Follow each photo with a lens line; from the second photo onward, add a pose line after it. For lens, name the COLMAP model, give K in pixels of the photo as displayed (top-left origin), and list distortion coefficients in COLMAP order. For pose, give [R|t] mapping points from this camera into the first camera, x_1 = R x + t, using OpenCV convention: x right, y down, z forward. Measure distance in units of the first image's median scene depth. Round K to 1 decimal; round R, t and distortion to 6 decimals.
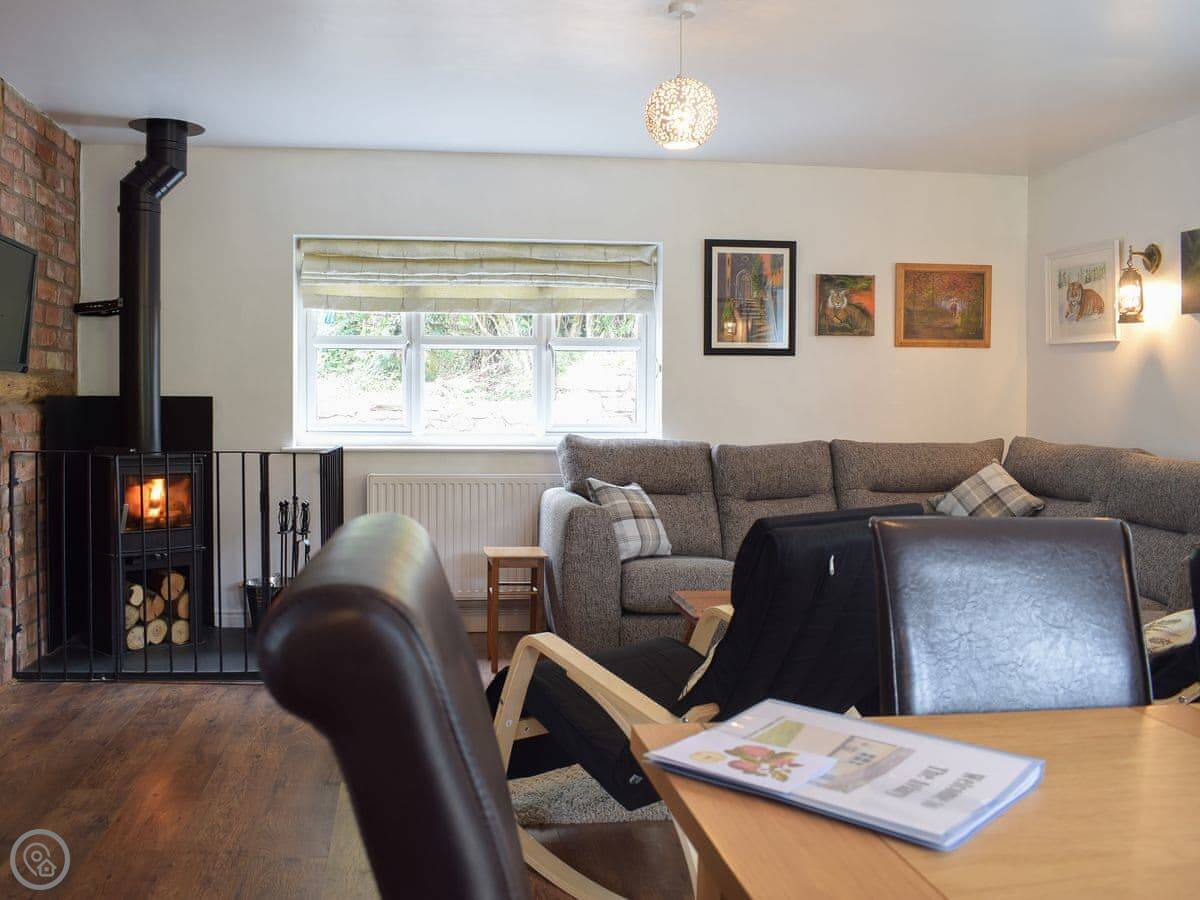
lens RADIAL K [[1080.7, 0, 560.1], [0, 1080.7, 444.1], [0, 0, 1]] dist [-0.074067, -0.001362]
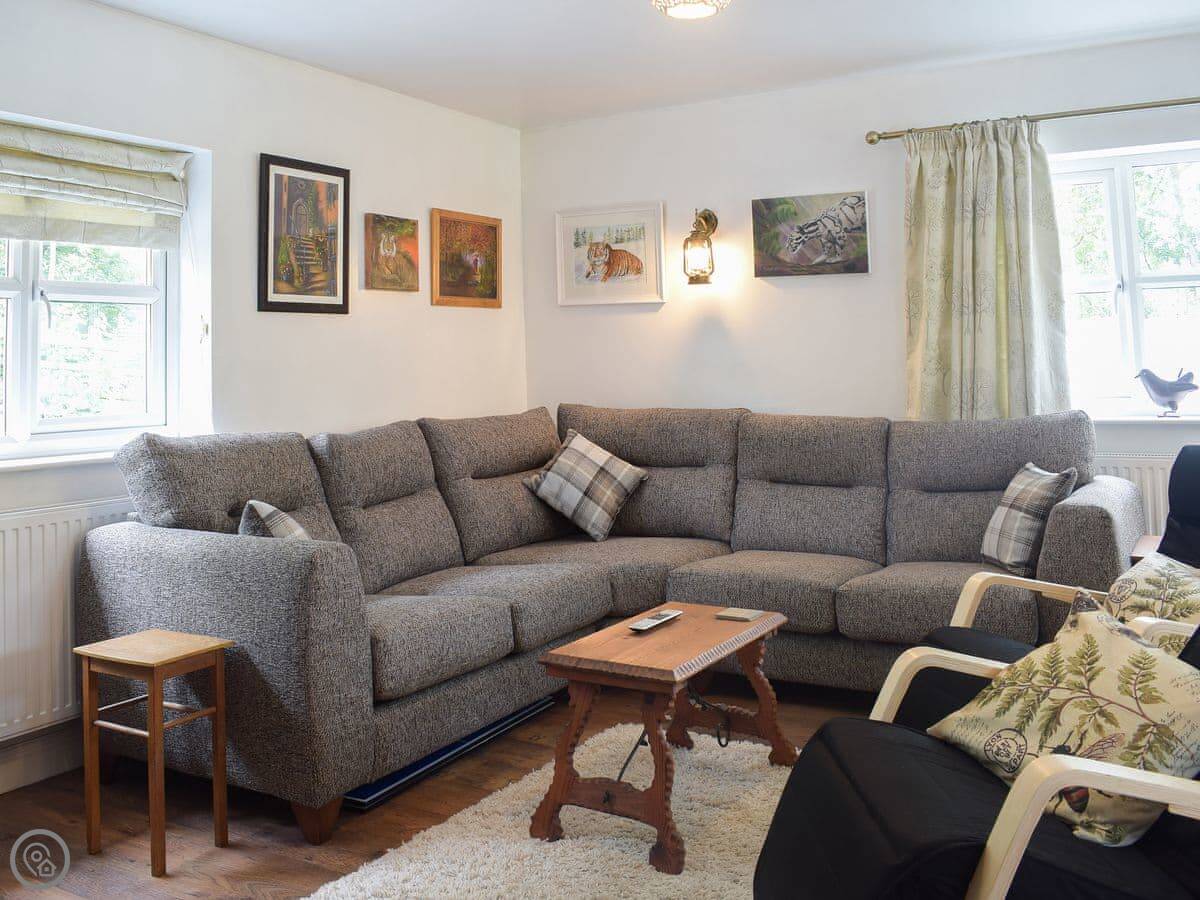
lens RADIAL K [[1090.2, 0, 598.6], [0, 1090.2, 277.1], [0, 0, 1]] dist [-0.094093, 0.000040]
pose [[0.622214, 0.041042, 0.781771, -0.300623], [0.056477, 0.993669, -0.097116, -0.023060], [-0.780808, 0.104579, 0.615957, 0.388290]]
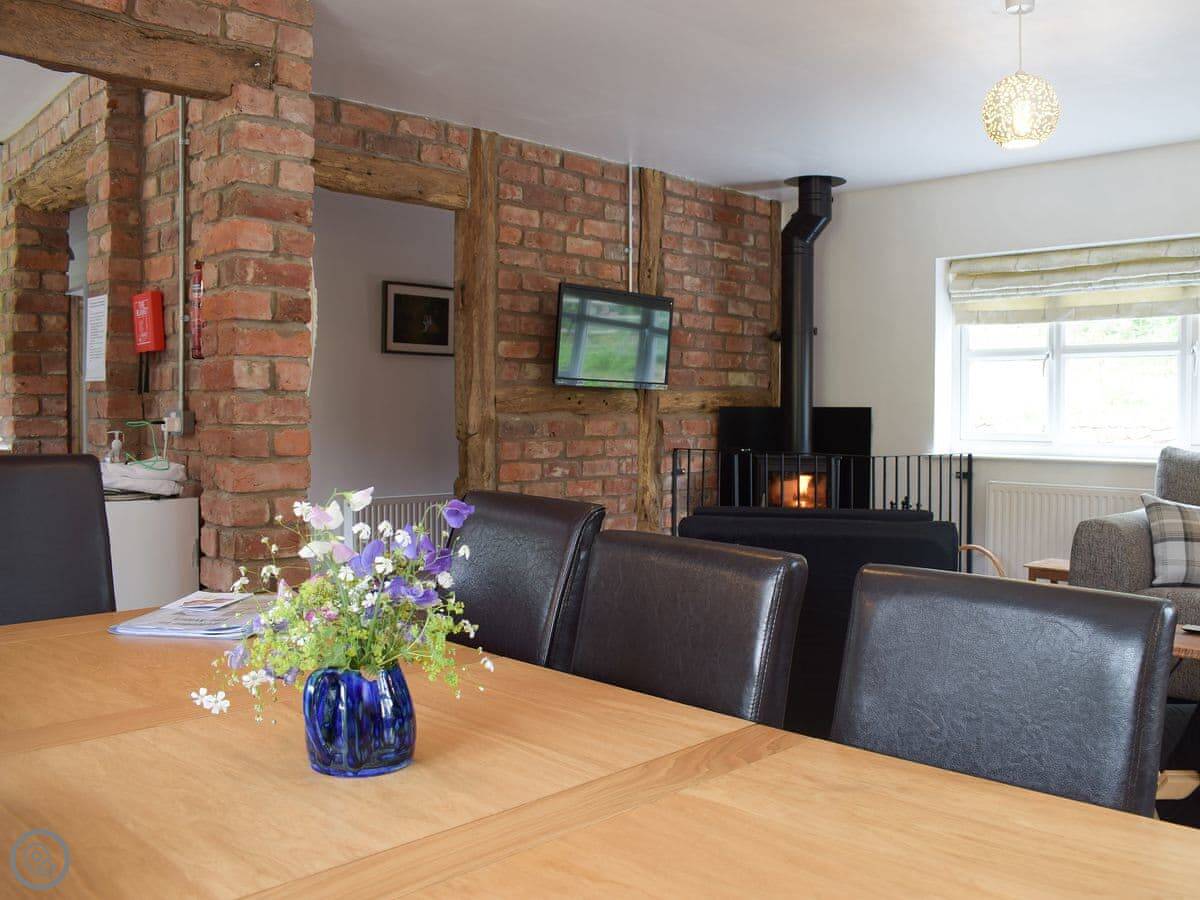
lens RADIAL K [[1096.8, 0, 689.2], [0, 1096.8, 431.3], [0, 0, 1]] dist [-0.083065, 0.004433]
pose [[0.651025, 0.010140, -0.758989, 0.420271], [-0.029889, 0.999478, -0.012284, 0.001285], [0.758468, 0.030682, 0.650988, 0.091993]]
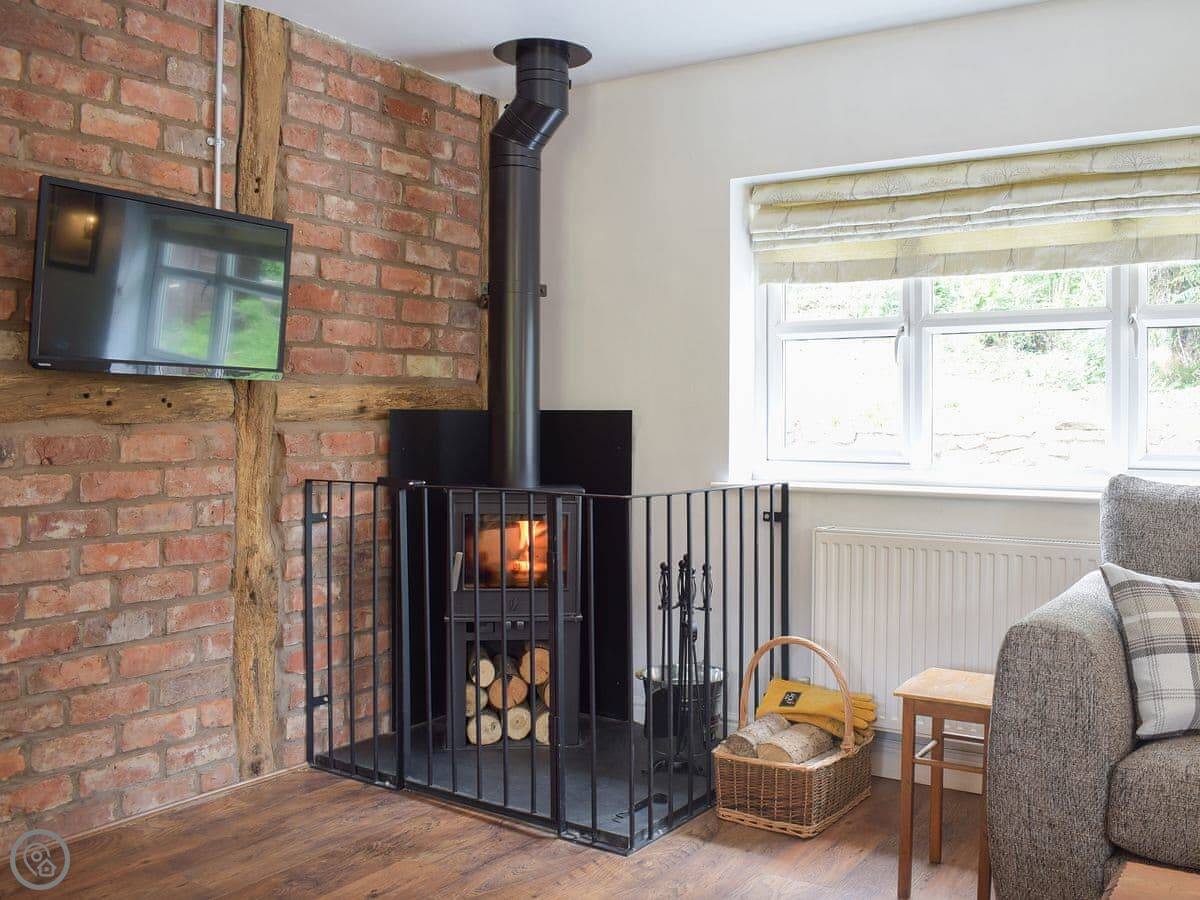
lens RADIAL K [[1096.8, 0, 689.2], [0, 1096.8, 431.3], [0, 0, 1]] dist [-0.083065, 0.004433]
pose [[0.787273, 0.003750, -0.616593, 0.167755], [-0.021043, 0.999562, -0.020789, -0.014506], [0.616245, 0.029342, 0.787008, 0.415333]]
